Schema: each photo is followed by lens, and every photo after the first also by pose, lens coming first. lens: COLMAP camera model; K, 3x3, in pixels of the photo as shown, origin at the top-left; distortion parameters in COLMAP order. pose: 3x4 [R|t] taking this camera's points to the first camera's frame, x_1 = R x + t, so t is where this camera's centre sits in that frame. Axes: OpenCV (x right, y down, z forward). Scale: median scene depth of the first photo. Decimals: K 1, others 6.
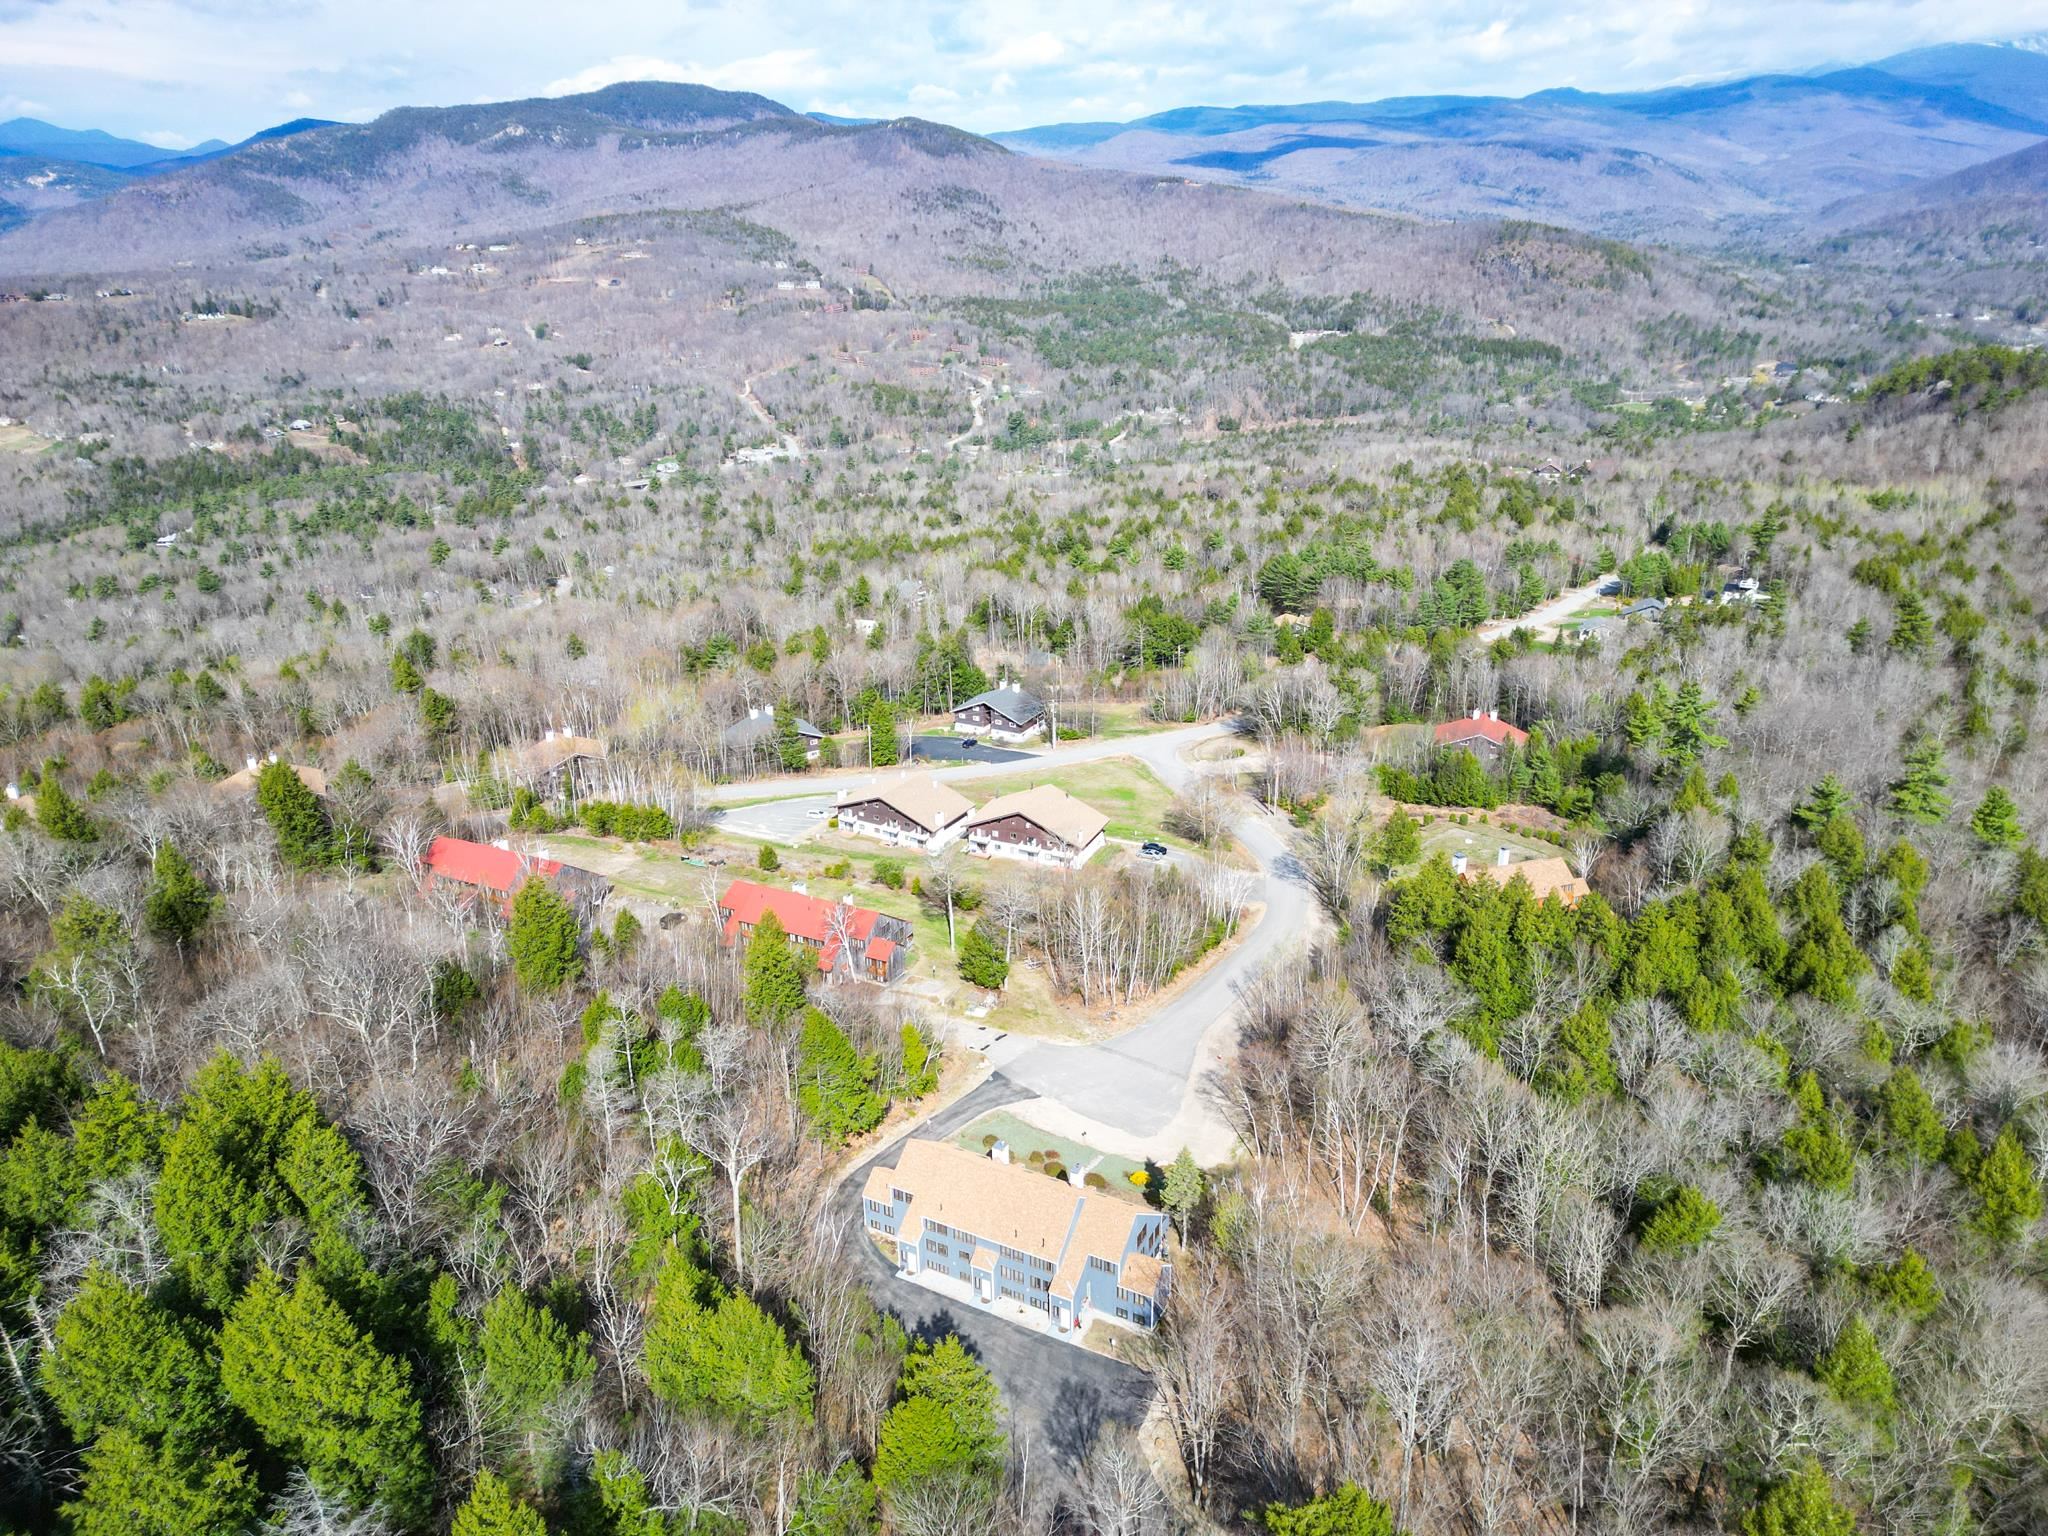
lens RADIAL K [[1434.8, 0, 1024.0], [0, 1434.8, 768.0], [0, 0, 1]] dist [-0.024282, -0.006396]
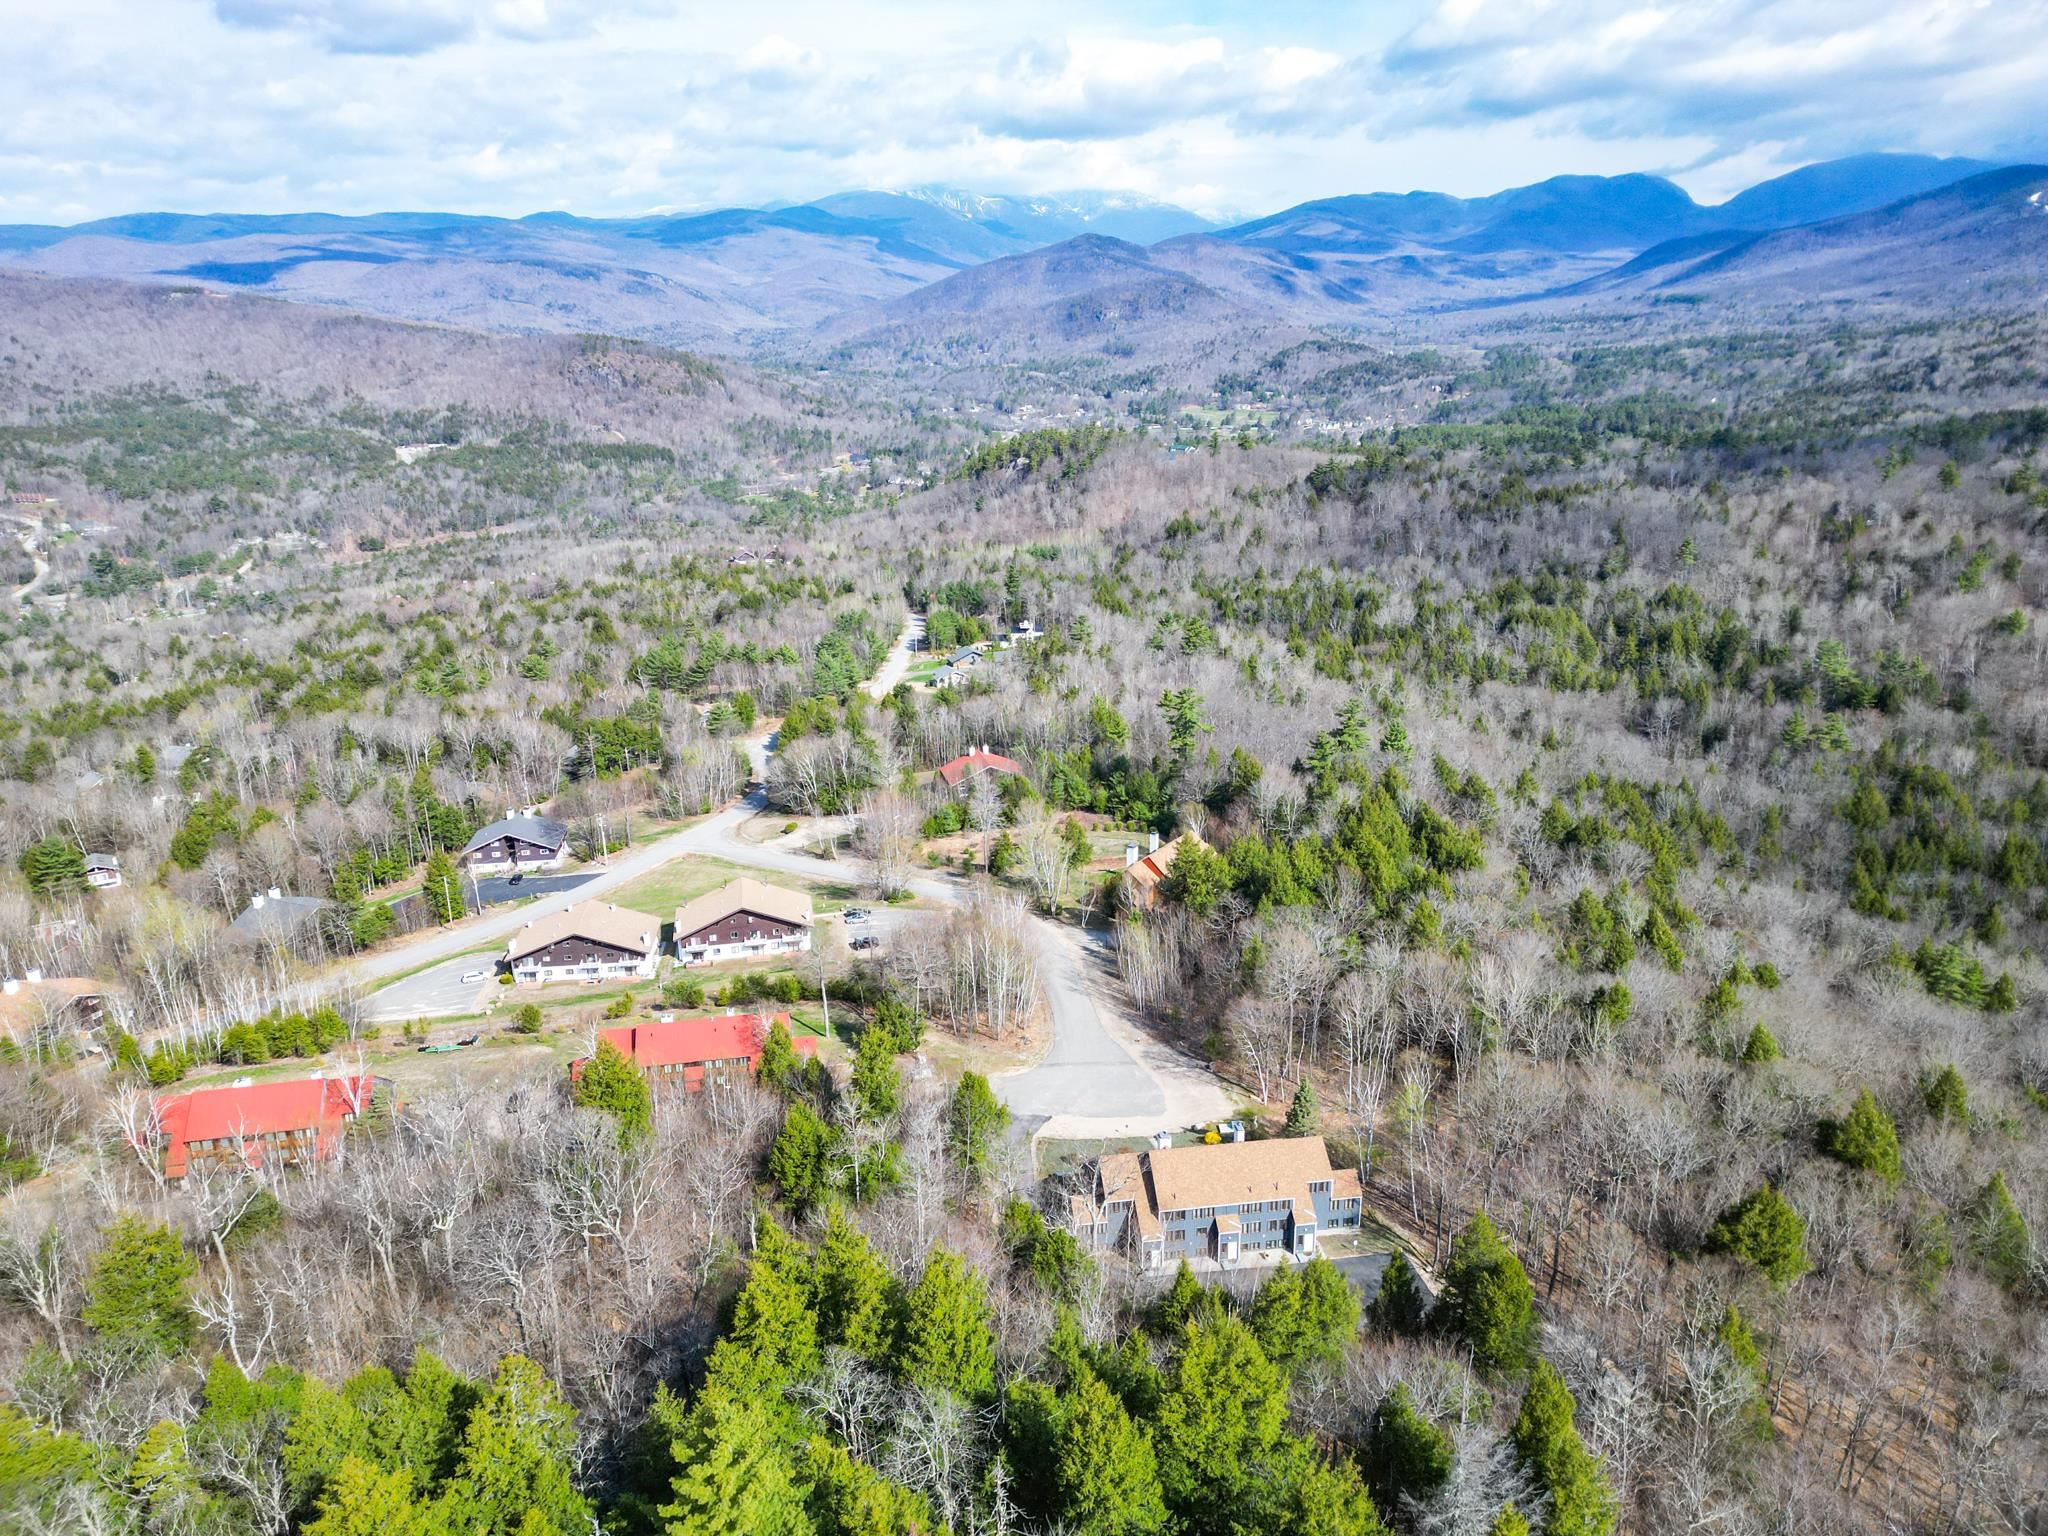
lens RADIAL K [[1421.3, 0, 1024.0], [0, 1421.3, 768.0], [0, 0, 1]] dist [-0.005726, -0.039446]
pose [[0.771432, -0.173539, 0.612190, -0.111136], [0.216889, 0.976190, 0.003417, -0.006353], [-0.598207, 0.130141, 0.790703, 0.025668]]
